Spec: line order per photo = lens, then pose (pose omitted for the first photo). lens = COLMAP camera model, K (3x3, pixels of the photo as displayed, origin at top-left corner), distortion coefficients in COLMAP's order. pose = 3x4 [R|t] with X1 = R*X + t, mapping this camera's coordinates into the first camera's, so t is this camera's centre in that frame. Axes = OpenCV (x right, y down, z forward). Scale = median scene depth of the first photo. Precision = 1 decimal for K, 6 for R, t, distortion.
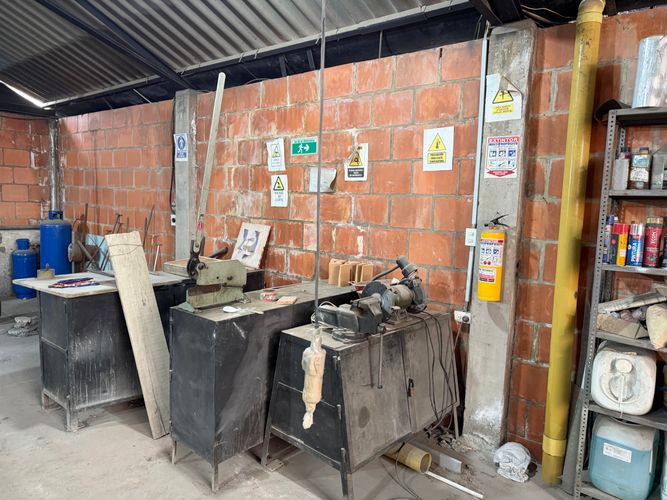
lens RADIAL K [[480.1, 0, 333.4], [0, 480.1, 251.6], [0, 0, 1]] dist [0.009585, 0.002518]
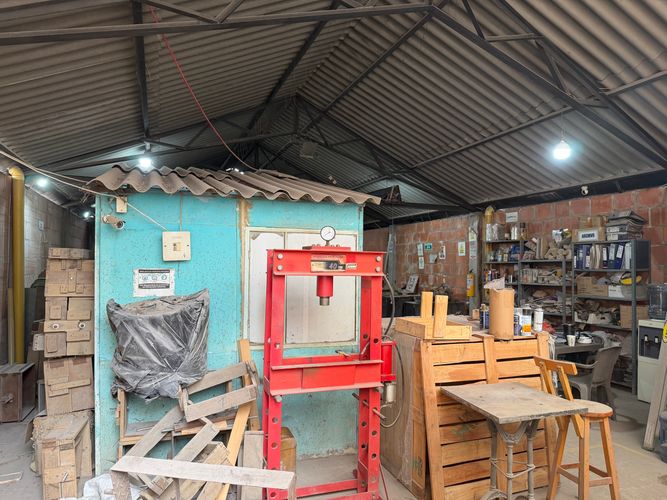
lens RADIAL K [[480.1, 0, 336.6], [0, 480.1, 255.0], [0, 0, 1]] dist [0.009585, 0.002518]
pose [[0.876419, -0.028954, -0.480678, 0.786798], [-0.036229, 0.991397, -0.125775, 0.190284], [0.480185, 0.127646, 0.867830, -1.609942]]
